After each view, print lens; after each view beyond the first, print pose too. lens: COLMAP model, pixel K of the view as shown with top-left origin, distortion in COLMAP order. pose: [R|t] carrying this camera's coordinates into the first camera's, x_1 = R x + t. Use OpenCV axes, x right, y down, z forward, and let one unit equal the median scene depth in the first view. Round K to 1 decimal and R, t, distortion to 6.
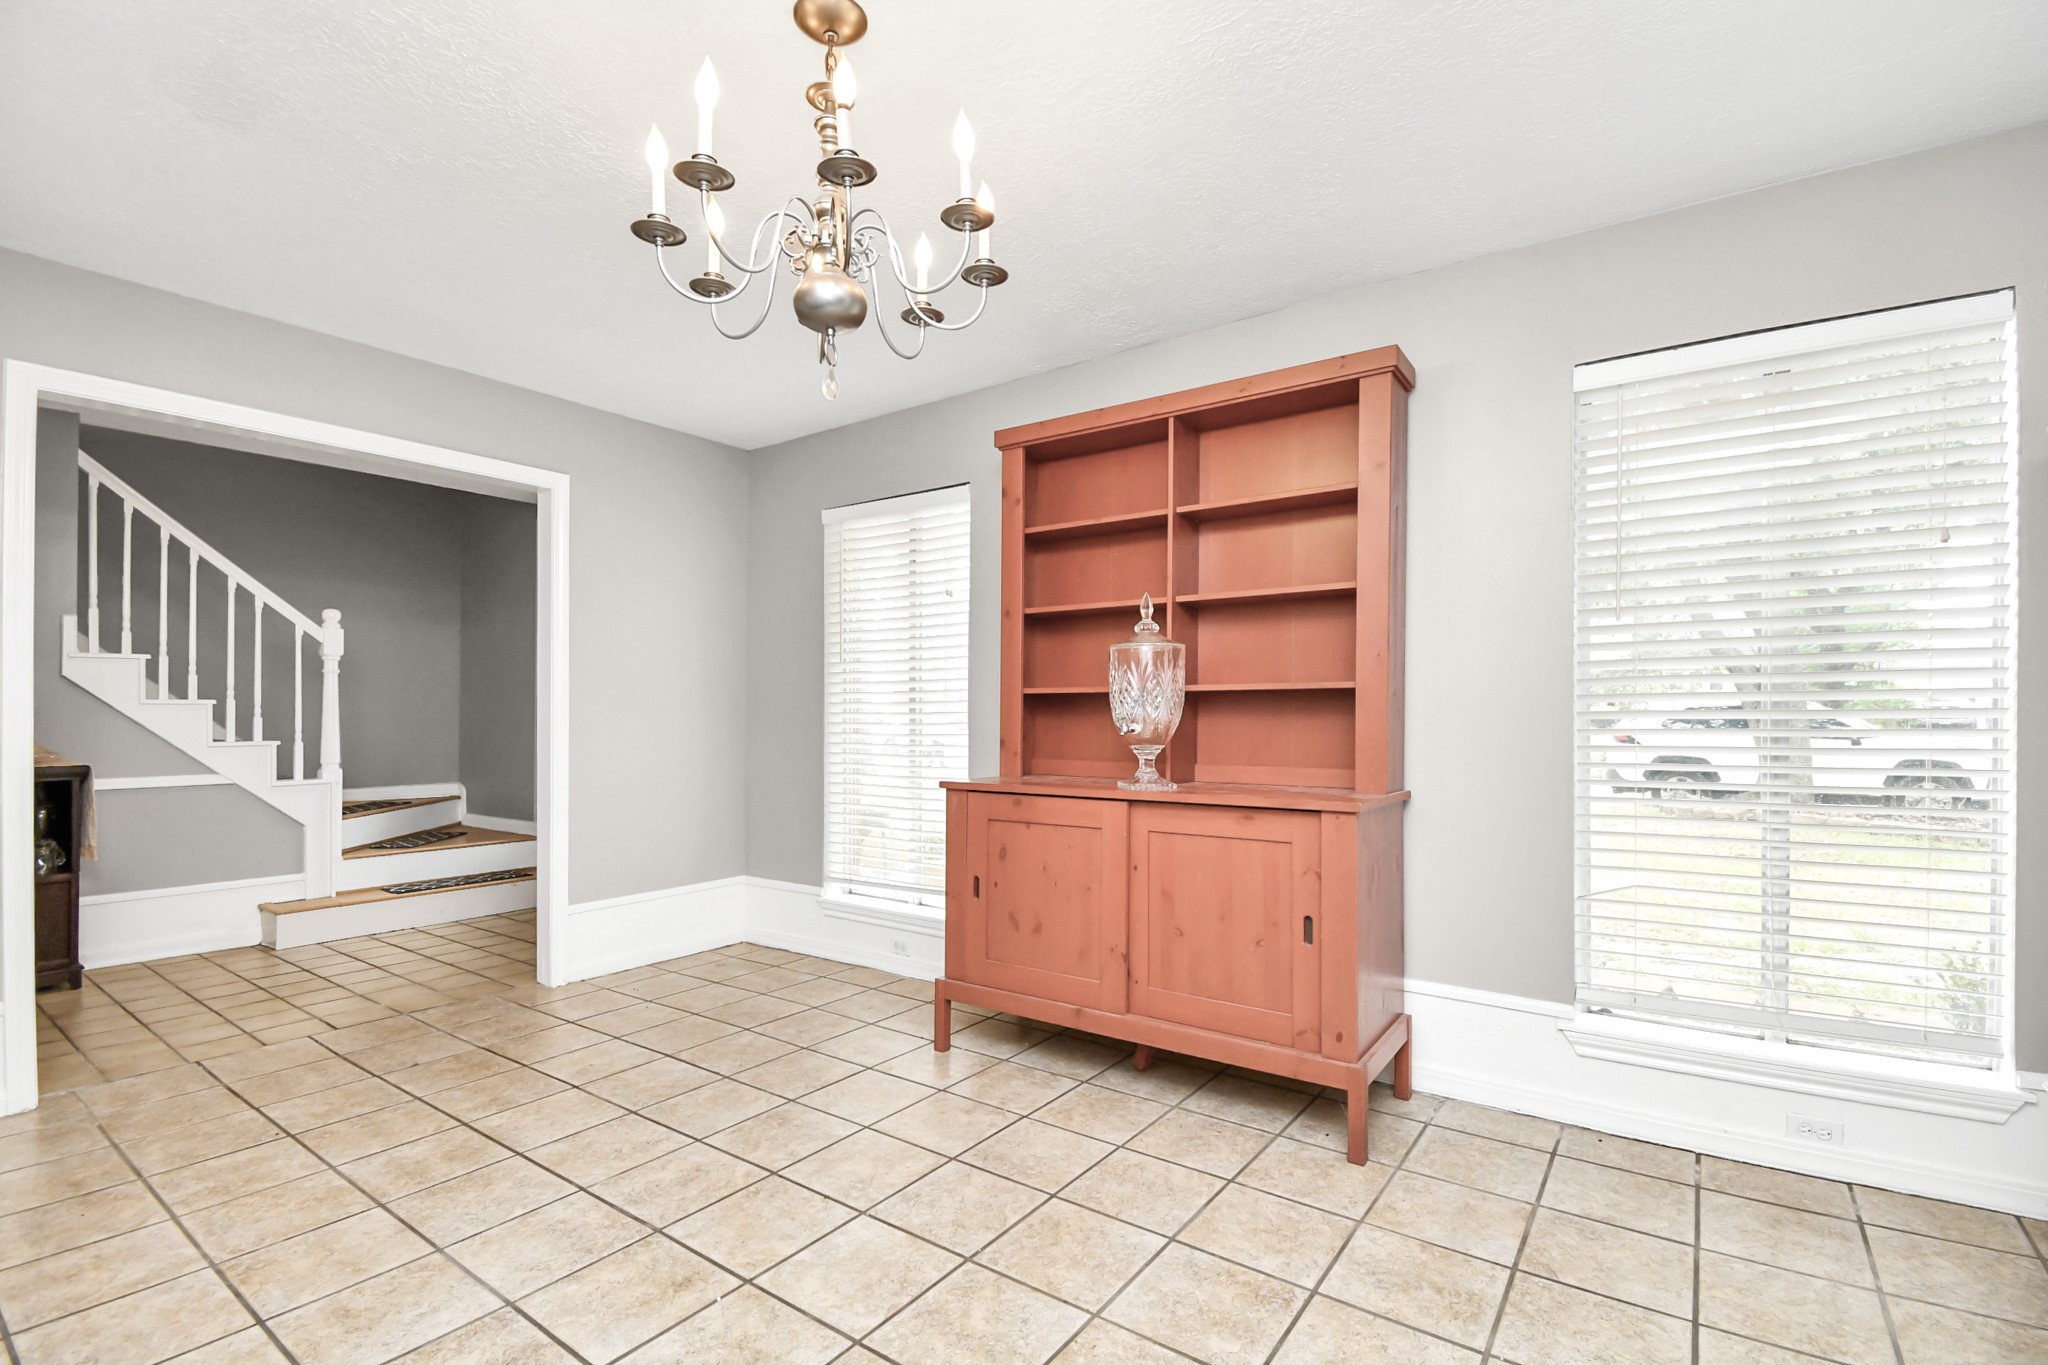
lens RADIAL K [[922.8, 0, 1068.5], [0, 922.8, 713.5], [0, 0, 1]] dist [0.020409, -0.023685]
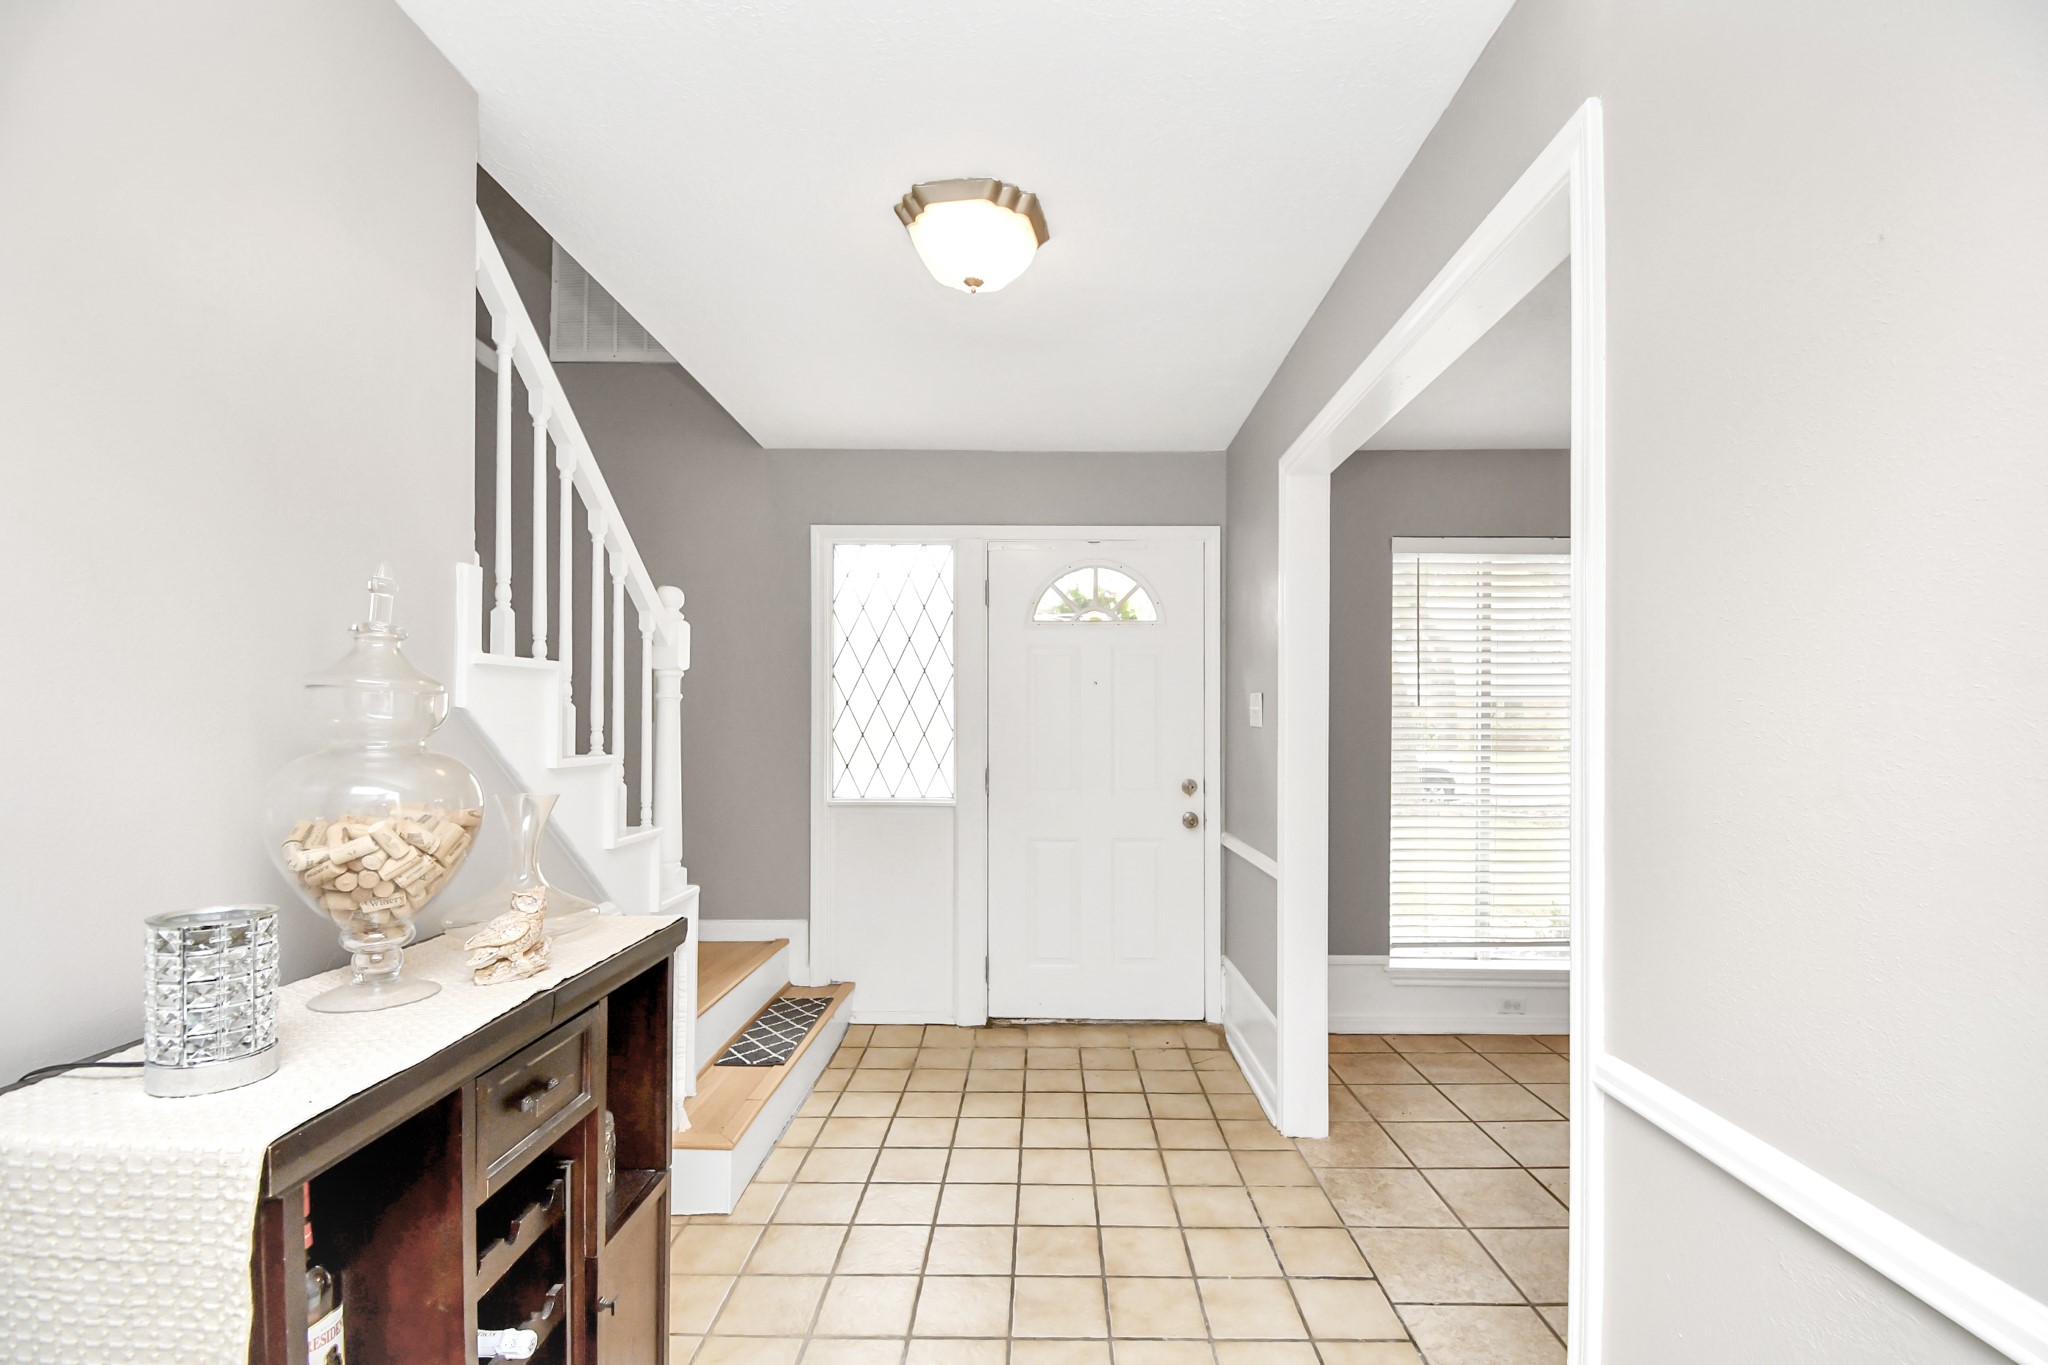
lens RADIAL K [[922.8, 0, 1068.5], [0, 922.8, 713.5], [0, 0, 1]] dist [0.020409, -0.023685]
pose [[0.820344, 0.006966, 0.571828, -1.138850], [-0.007287, 0.999972, -0.001727, -0.044202], [-0.571824, -0.002751, 0.820371, 0.496273]]
